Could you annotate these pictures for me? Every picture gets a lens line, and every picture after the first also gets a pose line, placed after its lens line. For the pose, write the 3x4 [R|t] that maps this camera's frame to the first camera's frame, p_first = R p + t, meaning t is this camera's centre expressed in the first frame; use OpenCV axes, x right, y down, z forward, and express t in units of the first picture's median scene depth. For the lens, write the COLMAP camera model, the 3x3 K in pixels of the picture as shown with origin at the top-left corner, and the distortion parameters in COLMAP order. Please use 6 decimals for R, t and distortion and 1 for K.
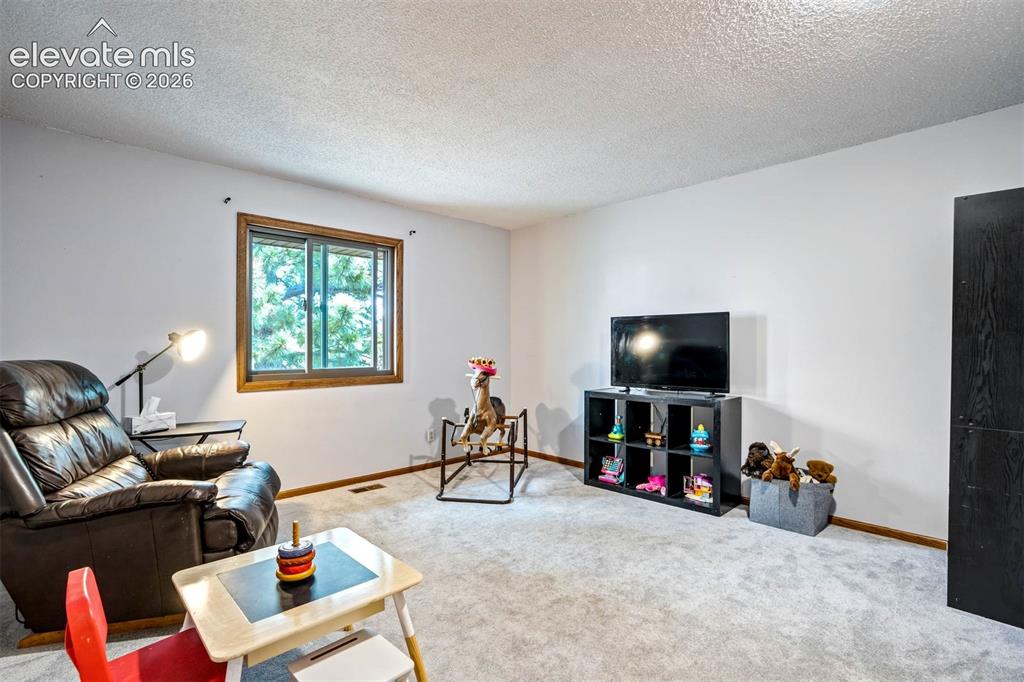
lens RADIAL K [[479.2, 0, 504.3], [0, 479.2, 342.1], [0, 0, 1]] dist [-0.053994, 0.025869]
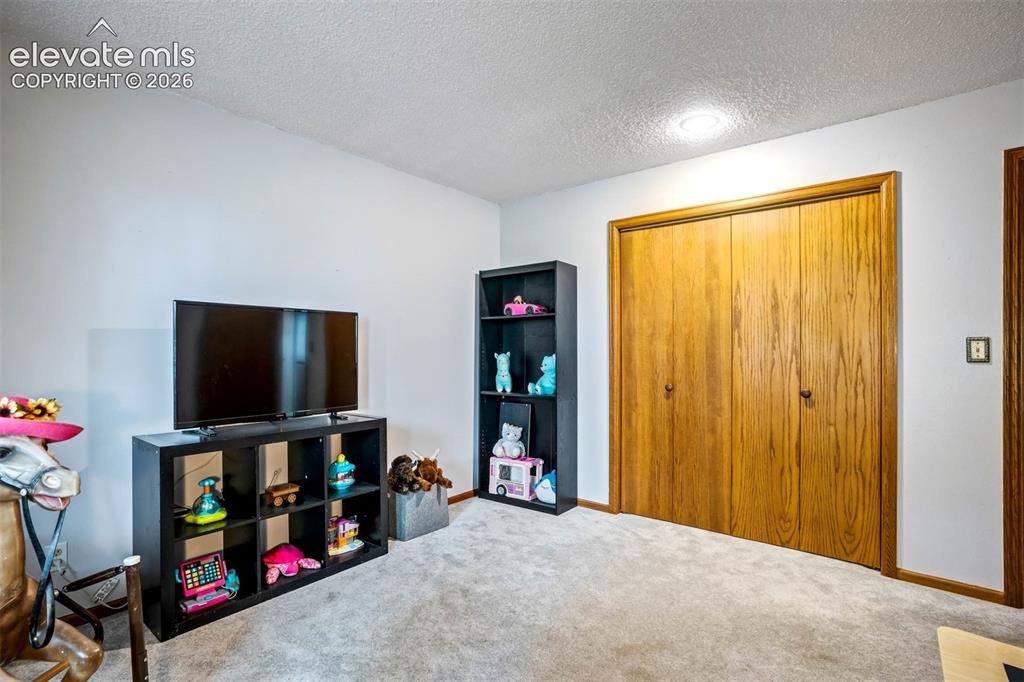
lens RADIAL K [[479.2, 0, 504.3], [0, 479.2, 342.1], [0, 0, 1]] dist [-0.053994, 0.025869]
pose [[-0.113173, 0.020879, 0.993356, -0.428975], [-0.006296, 0.999744, -0.021730, 0.001506], [-0.993555, -0.008714, -0.113013, 0.867945]]
